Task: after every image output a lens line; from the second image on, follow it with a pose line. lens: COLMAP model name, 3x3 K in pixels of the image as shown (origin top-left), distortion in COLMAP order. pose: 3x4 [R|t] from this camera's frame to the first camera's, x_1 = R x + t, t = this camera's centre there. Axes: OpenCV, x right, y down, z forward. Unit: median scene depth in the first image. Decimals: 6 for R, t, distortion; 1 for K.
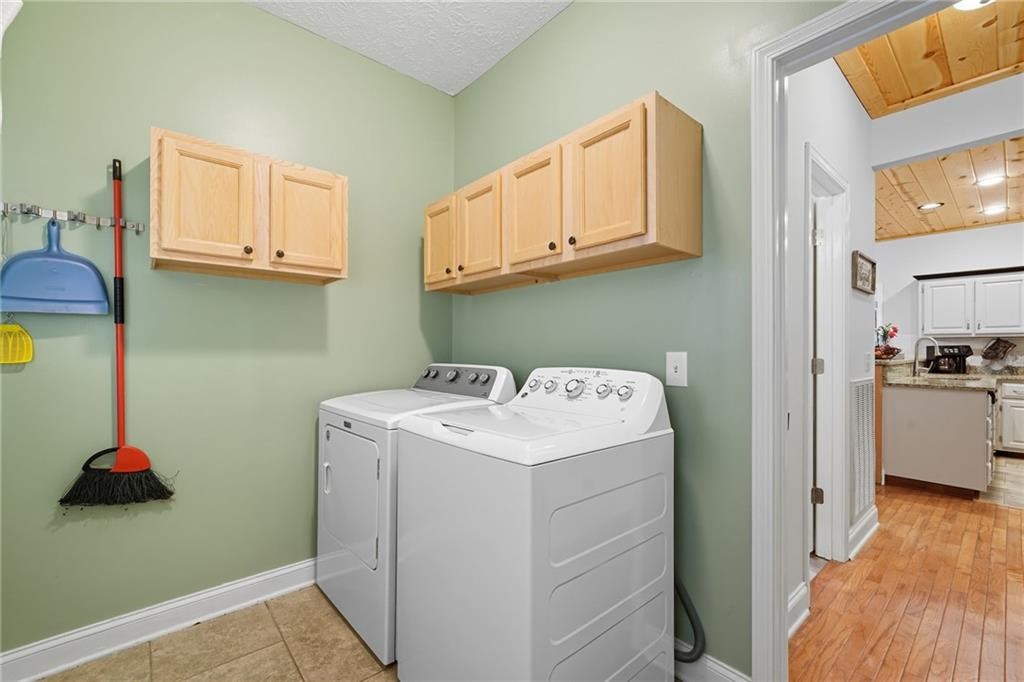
lens RADIAL K [[428.9, 0, 506.6], [0, 428.9, 343.2], [0, 0, 1]] dist [-0.000362, 0.000083]
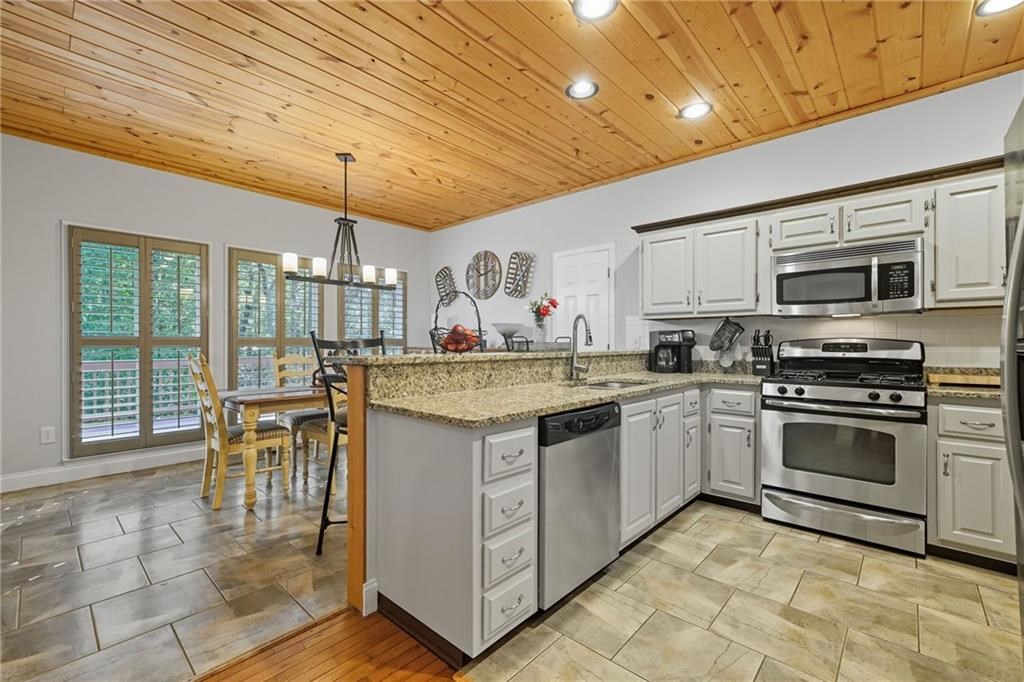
lens RADIAL K [[428.9, 0, 506.6], [0, 428.9, 343.2], [0, 0, 1]] dist [-0.000362, 0.000083]
pose [[0.991986, -0.003730, 0.126292, 0.715804], [0.001972, 0.999899, 0.014047, 0.015862], [-0.126331, -0.013686, 0.991894, 0.380240]]
